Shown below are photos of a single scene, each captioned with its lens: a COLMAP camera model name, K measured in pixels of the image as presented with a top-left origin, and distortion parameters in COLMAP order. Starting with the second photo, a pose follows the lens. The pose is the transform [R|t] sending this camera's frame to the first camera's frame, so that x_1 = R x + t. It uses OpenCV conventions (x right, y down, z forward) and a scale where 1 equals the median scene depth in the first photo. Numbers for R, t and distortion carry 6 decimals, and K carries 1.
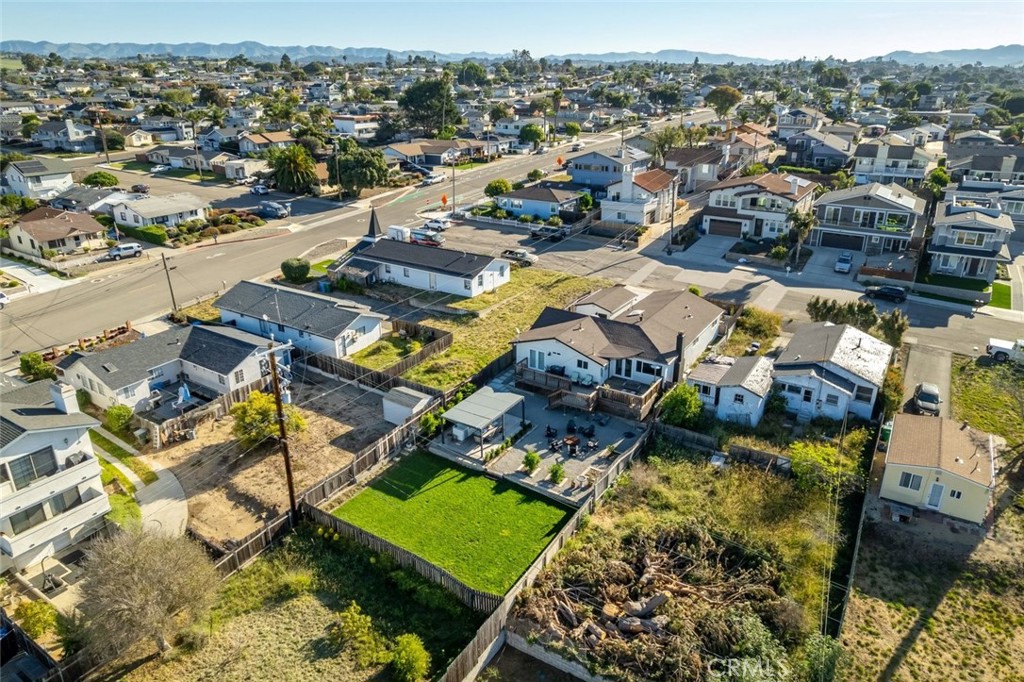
lens RADIAL K [[651.2, 0, 521.1], [0, 651.2, 335.3], [0, 0, 1]] dist [-0.065683, 0.050315]
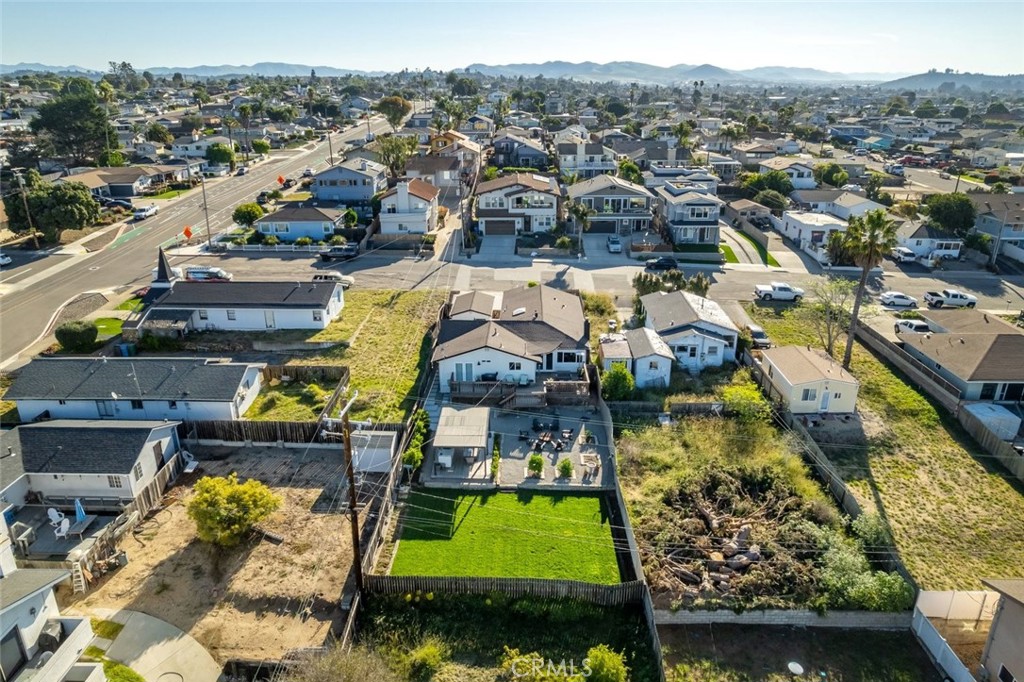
lens RADIAL K [[651.2, 0, 506.7], [0, 651.2, 341.9], [0, 0, 1]] dist [-0.065683, 0.050315]
pose [[0.862736, -0.187859, 0.469462, -0.324846], [0.191604, 0.980645, 0.040301, -0.030530], [-0.467947, 0.055181, 0.882032, 0.079384]]
